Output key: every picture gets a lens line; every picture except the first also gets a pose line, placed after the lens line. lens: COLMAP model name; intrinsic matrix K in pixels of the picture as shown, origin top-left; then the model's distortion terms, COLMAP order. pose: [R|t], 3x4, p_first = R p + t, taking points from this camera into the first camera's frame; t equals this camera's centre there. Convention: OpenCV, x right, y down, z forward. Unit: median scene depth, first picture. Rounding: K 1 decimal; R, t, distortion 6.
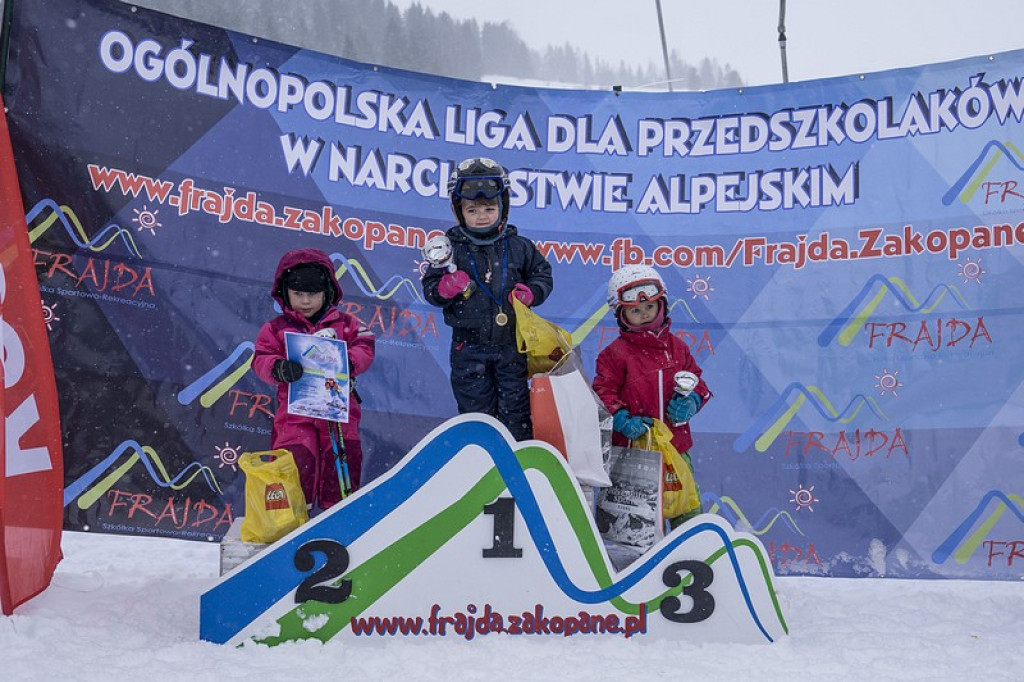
lens RADIAL K [[2225.3, 0, 506.4], [0, 2225.3, 346.0], [0, 0, 1]] dist [0.258059, 0.238814]
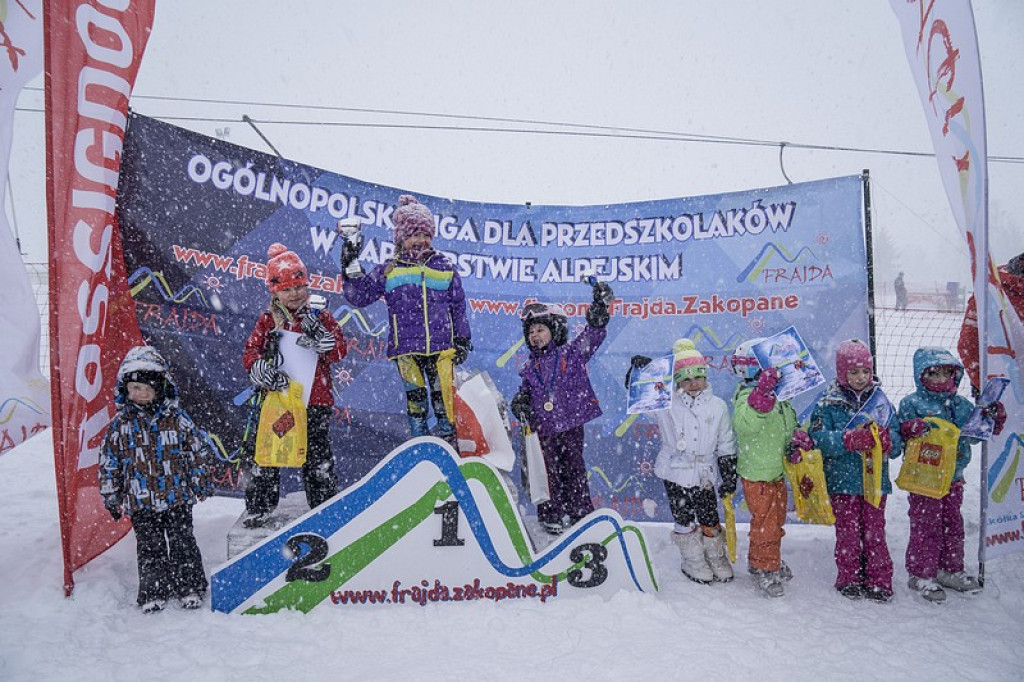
lens RADIAL K [[718.8, 0, 515.9], [0, 718.8, 345.6], [0, 0, 1]] dist [-0.106849, 0.001152]
pose [[0.997140, 0.013192, 0.074414, 0.004125], [-0.014951, 0.999620, 0.023142, -0.027078], [-0.074080, -0.024189, 0.996959, 0.512651]]
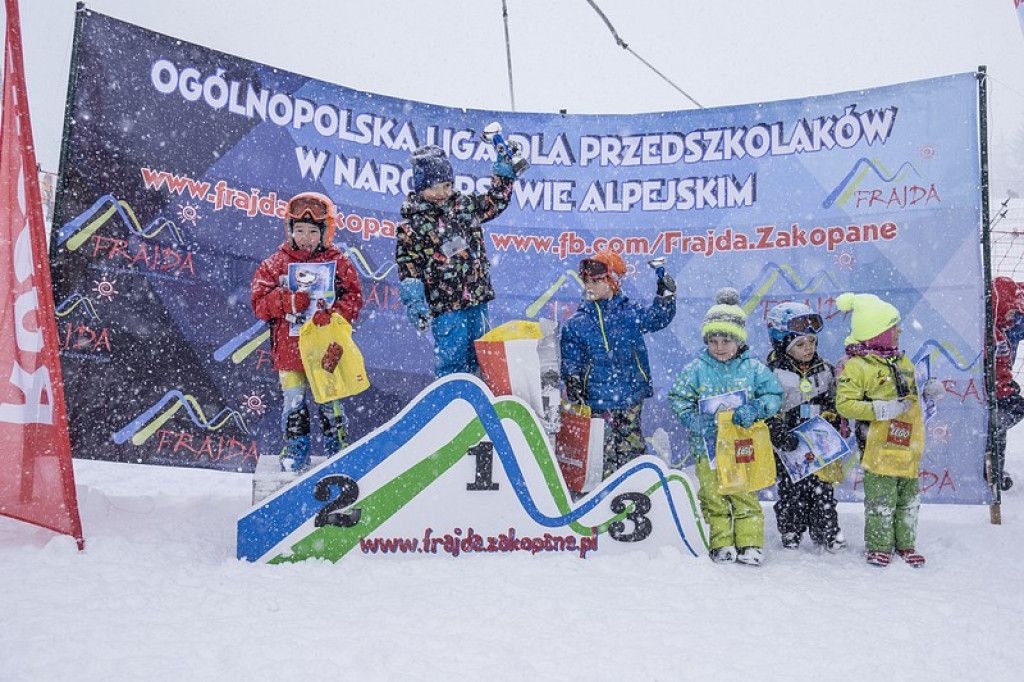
lens RADIAL K [[1623.0, 0, 498.5], [0, 1623.0, 340.9], [0, 0, 1]] dist [0.115400, 0.043432]
pose [[0.998782, 0.004677, 0.049116, -0.032867], [-0.005829, 0.999710, 0.023351, -0.007942], [-0.048992, -0.023609, 0.998520, 0.088975]]
